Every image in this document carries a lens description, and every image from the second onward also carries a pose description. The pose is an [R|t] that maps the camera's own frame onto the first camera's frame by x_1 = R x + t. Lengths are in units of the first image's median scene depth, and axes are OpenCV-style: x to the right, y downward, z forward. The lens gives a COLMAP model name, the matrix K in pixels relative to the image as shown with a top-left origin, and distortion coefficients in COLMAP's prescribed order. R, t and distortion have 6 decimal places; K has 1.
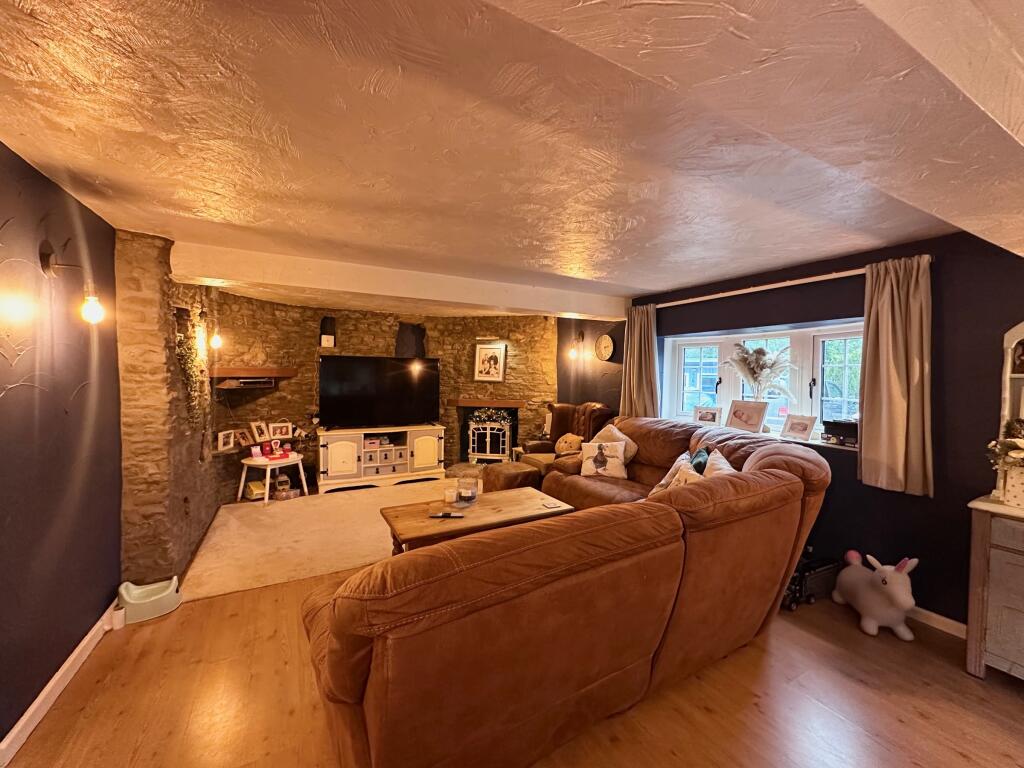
lens RADIAL K [[411.1, 0, 511.9], [0, 411.1, 380.9], [0, 0, 1]] dist [-0.003001, 0.001292]
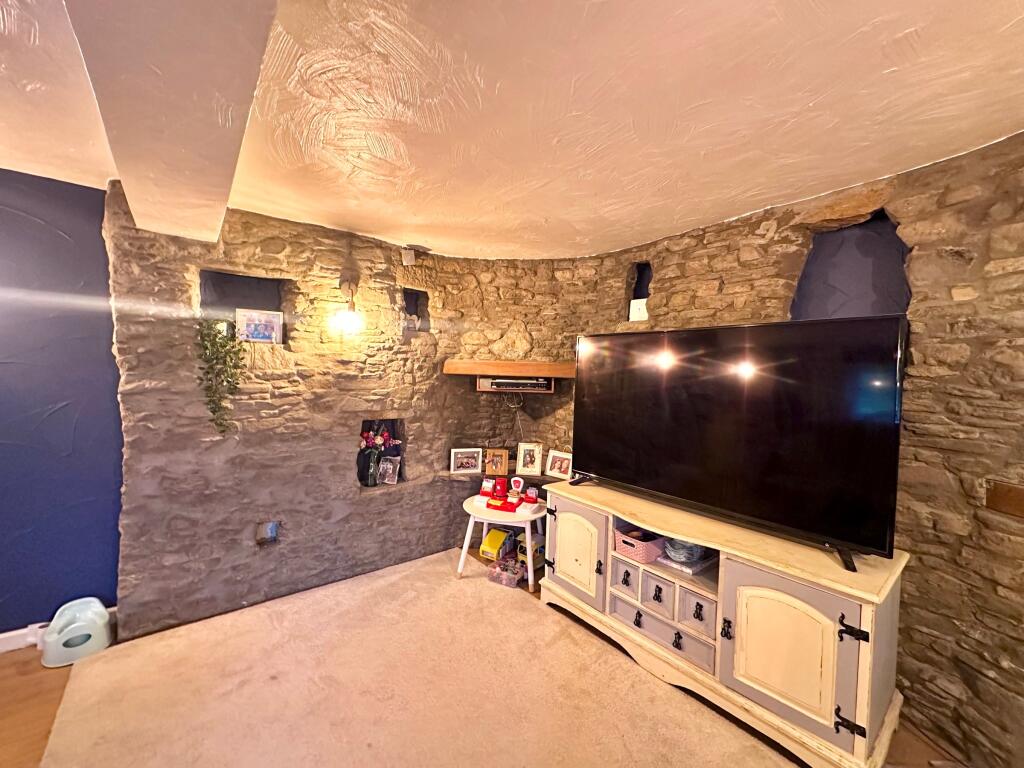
lens RADIAL K [[411.1, 0, 511.6], [0, 411.1, 382.8], [0, 0, 1]] dist [-0.003001, 0.001292]
pose [[0.187659, 0.017852, -0.982072, 0.029725], [-0.044078, 0.998981, 0.009737, -0.004692], [0.981245, 0.041460, 0.188255, 0.800100]]
